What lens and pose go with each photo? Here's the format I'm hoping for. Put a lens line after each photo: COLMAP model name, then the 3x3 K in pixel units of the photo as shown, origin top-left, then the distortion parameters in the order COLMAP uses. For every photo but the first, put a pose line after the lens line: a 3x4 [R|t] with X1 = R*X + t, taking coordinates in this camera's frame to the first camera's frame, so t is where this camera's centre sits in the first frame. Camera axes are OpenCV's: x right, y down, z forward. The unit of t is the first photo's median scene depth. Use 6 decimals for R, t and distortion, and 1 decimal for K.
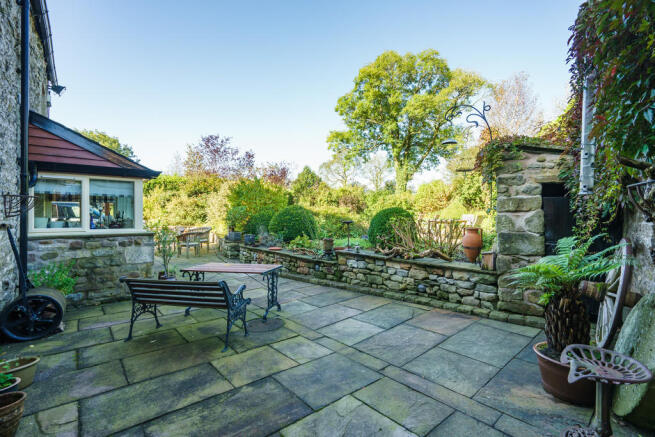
lens RADIAL K [[297.4, 0, 326.8], [0, 297.4, 220.0], [0, 0, 1]] dist [-0.001547, 0.001818]
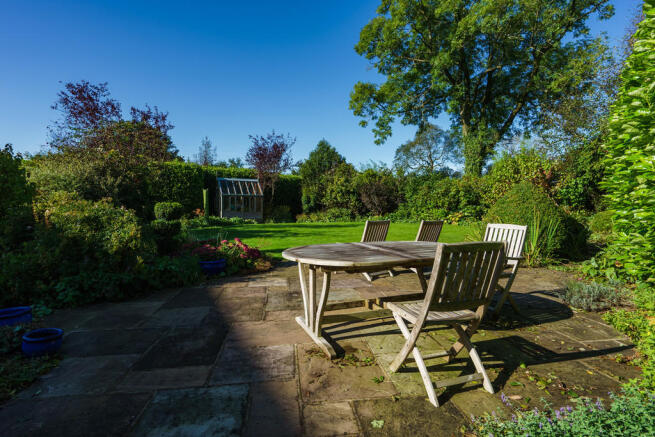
lens RADIAL K [[342.2, 0, 325.5], [0, 342.2, 217.0], [0, 0, 1]] dist [0.003777, 0.002381]
pose [[0.963366, 0.004058, -0.268161, 0.149582], [-0.003306, 0.999989, 0.003254, -0.010876], [0.268171, -0.002248, 0.963369, 0.252648]]
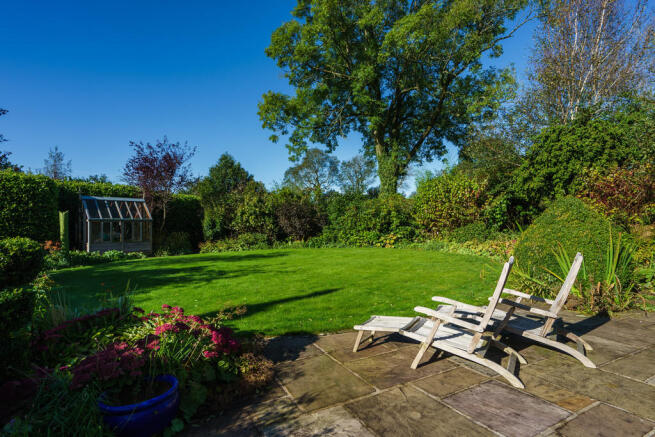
lens RADIAL K [[342.2, 0, 329.1], [0, 342.2, 216.8], [0, 0, 1]] dist [0.003777, 0.002381]
pose [[0.996835, -0.027810, 0.074476, 0.080728], [0.032208, 0.997767, -0.058518, -0.016046], [-0.072683, 0.060732, 0.995504, 0.333390]]
